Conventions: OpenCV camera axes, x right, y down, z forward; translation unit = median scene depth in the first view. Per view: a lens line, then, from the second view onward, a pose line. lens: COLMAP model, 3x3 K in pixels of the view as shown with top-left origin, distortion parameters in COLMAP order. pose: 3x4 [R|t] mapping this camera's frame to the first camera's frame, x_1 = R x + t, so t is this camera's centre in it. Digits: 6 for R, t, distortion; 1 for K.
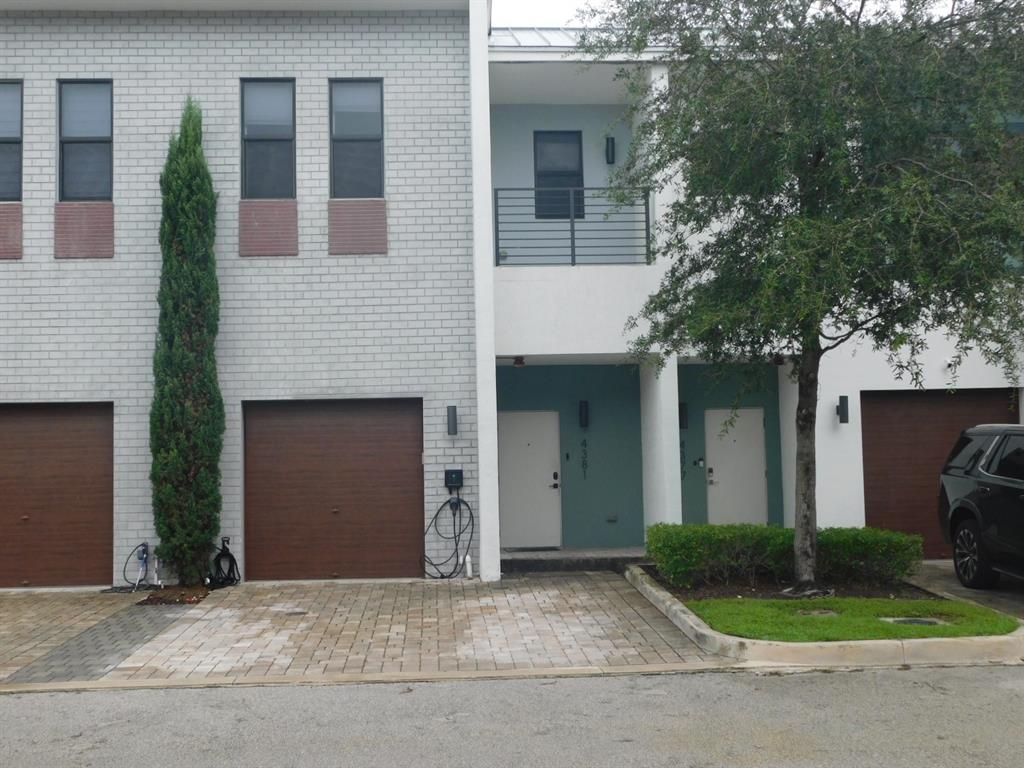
lens RADIAL K [[1198.5, 0, 512.0], [0, 1198.5, 384.0], [0, 0, 1]] dist [-0.074053, -0.003930]
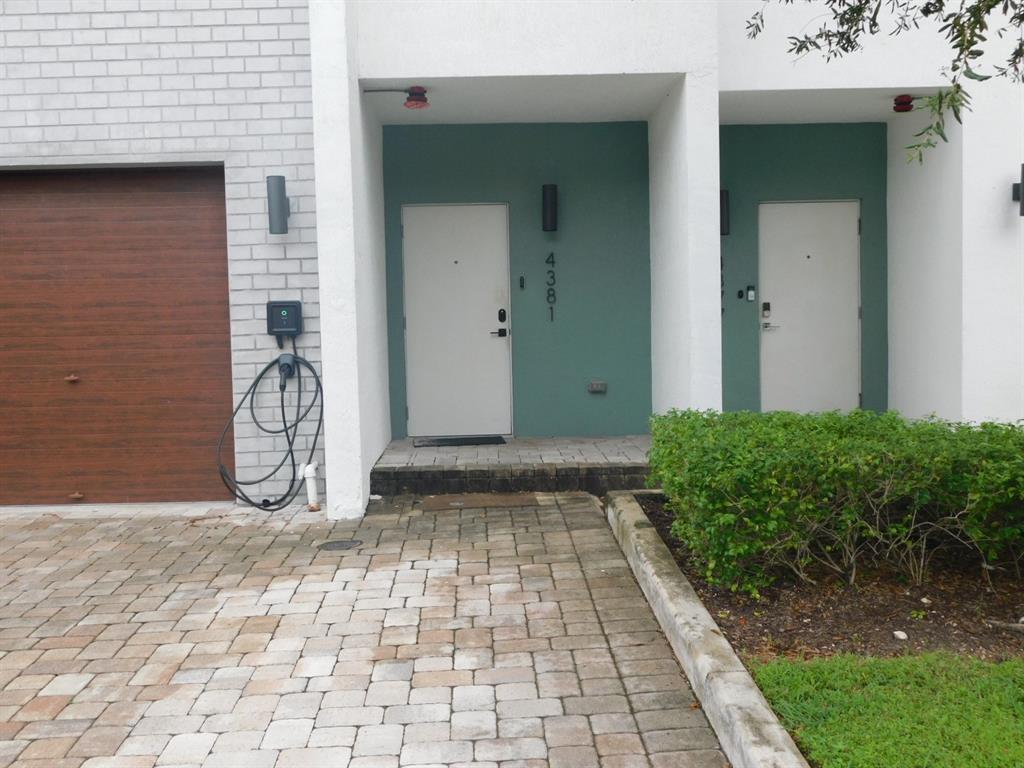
lens RADIAL K [[1043.2, 0, 512.0], [0, 1043.2, 384.0], [0, 0, 1]] dist [-0.007989, 0.001625]
pose [[0.999409, 0.000432, -0.034368, 0.065881], [0.004066, 0.991412, 0.130709, 0.048198], [0.034129, -0.130771, 0.990825, 0.546208]]
